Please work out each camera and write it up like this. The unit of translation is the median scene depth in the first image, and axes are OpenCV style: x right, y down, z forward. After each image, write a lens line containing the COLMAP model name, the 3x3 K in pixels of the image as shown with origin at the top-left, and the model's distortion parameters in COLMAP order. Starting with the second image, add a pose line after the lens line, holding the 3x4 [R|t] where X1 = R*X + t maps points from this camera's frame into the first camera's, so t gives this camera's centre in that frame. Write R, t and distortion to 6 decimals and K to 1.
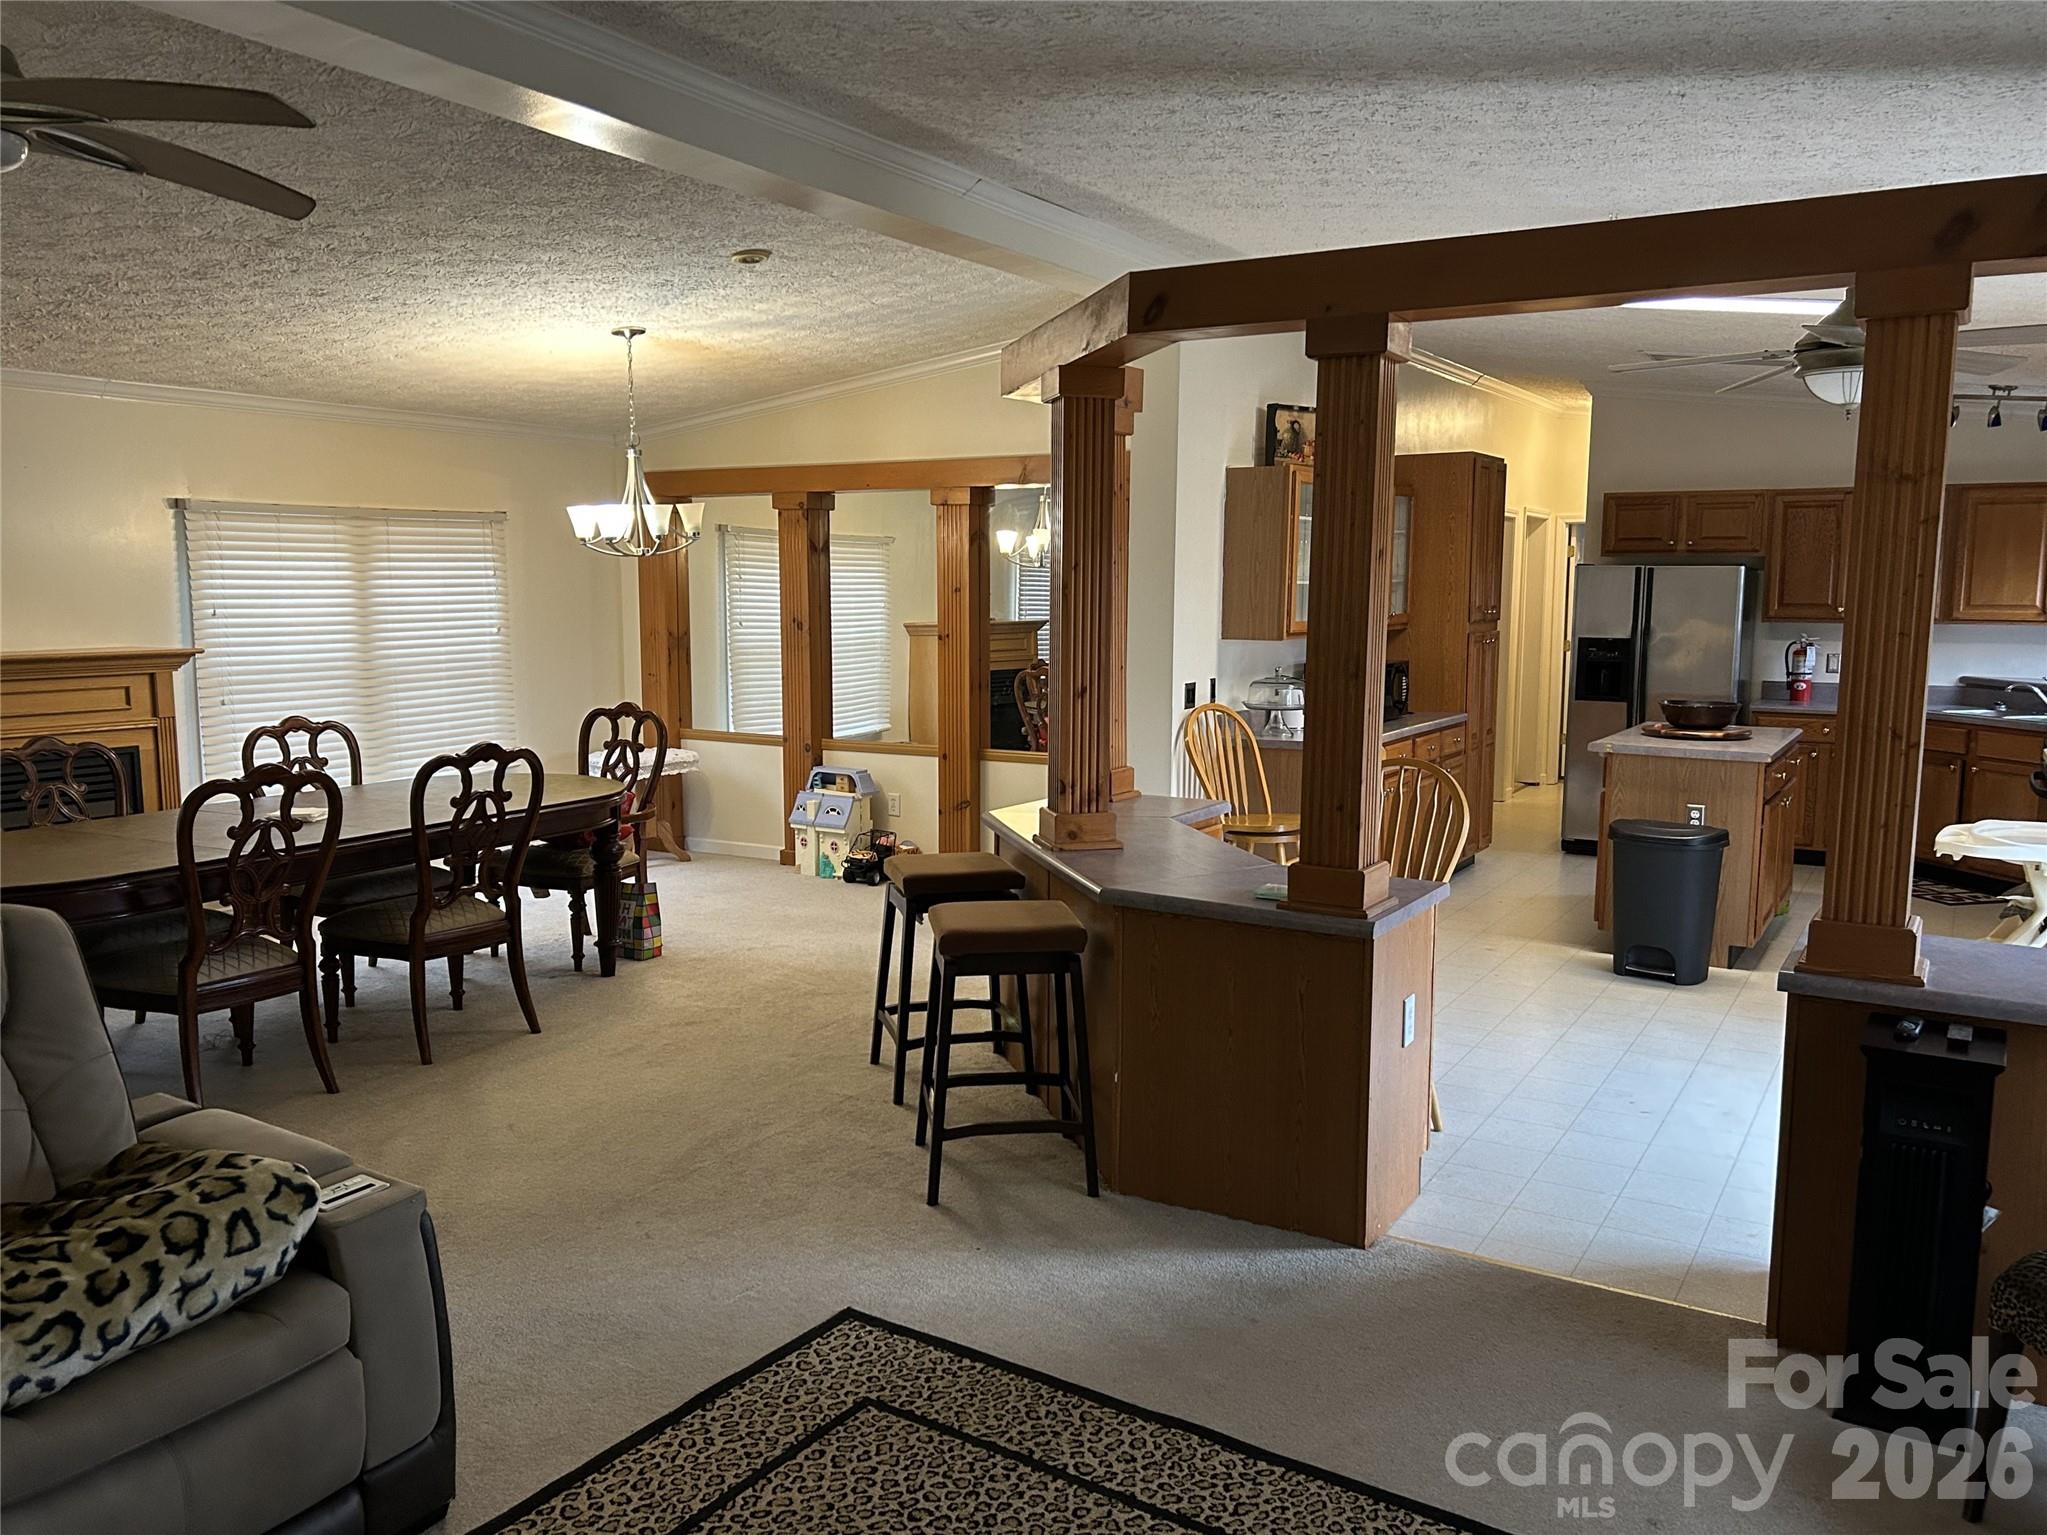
lens RADIAL K [[1567.6, 0, 1021.4], [0, 1567.6, 777.0], [0, 0, 1]] dist [0.004033, 0.003461]
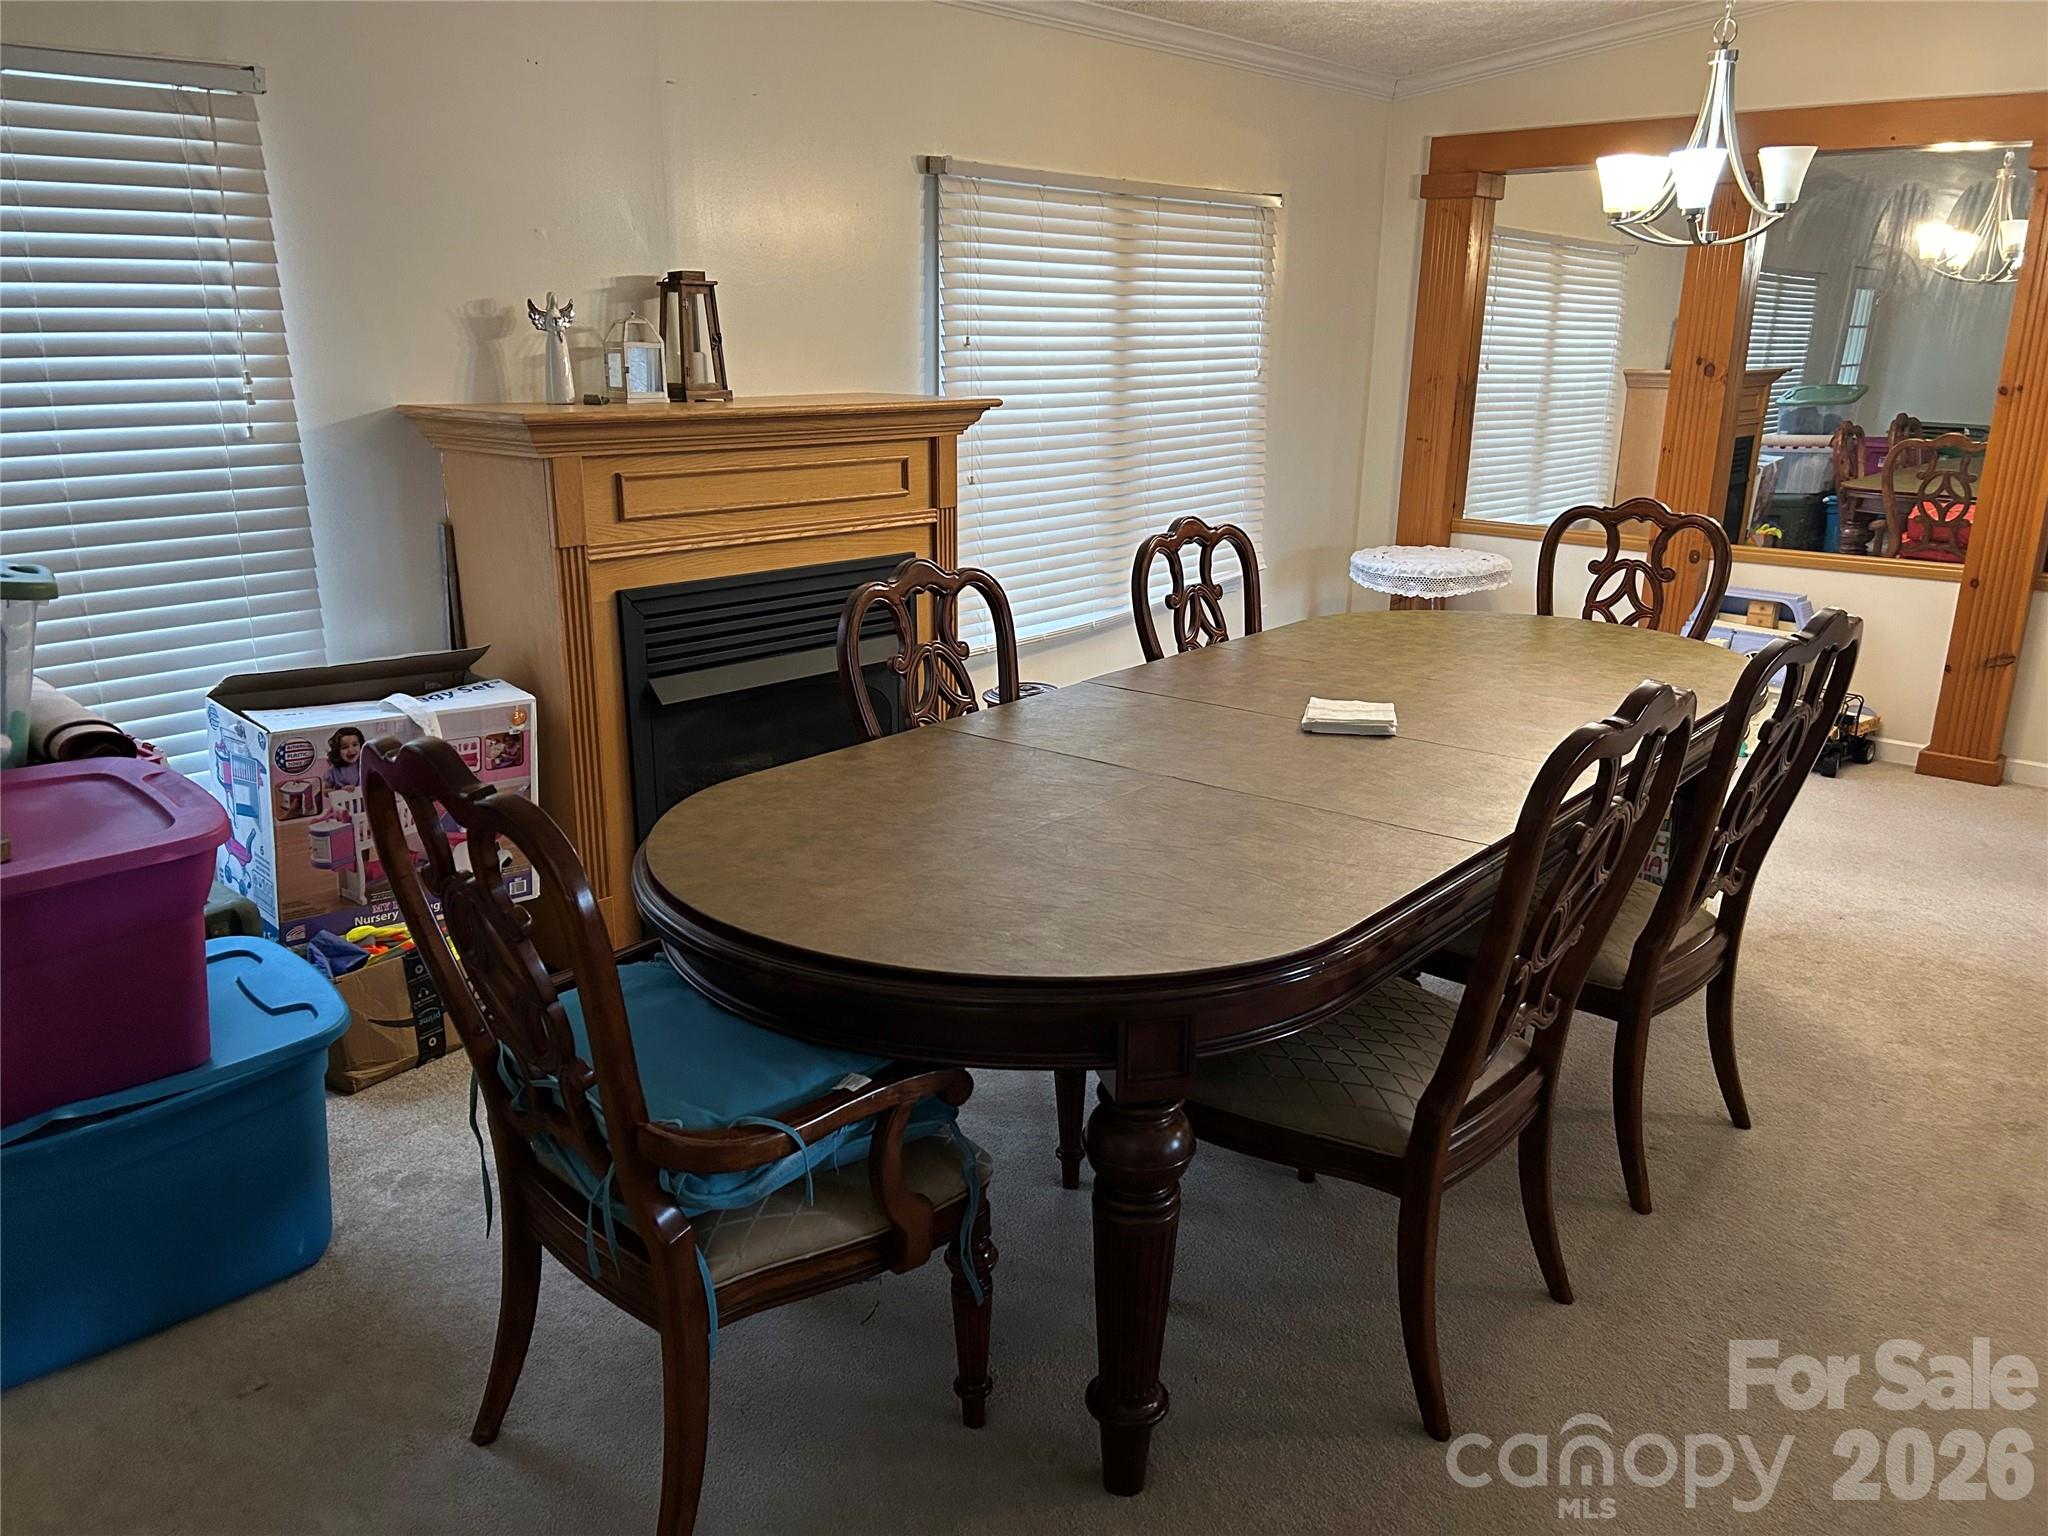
lens RADIAL K [[1533.7, 0, 1019.5], [0, 1533.7, 768.0], [0, 0, 1]] dist [0.061651, -0.077167]
pose [[0.981503, 0.060115, -0.181766, -0.373680], [-0.031333, 0.987061, 0.157254, -0.031019], [0.188867, -0.148650, 0.970687, 0.357436]]
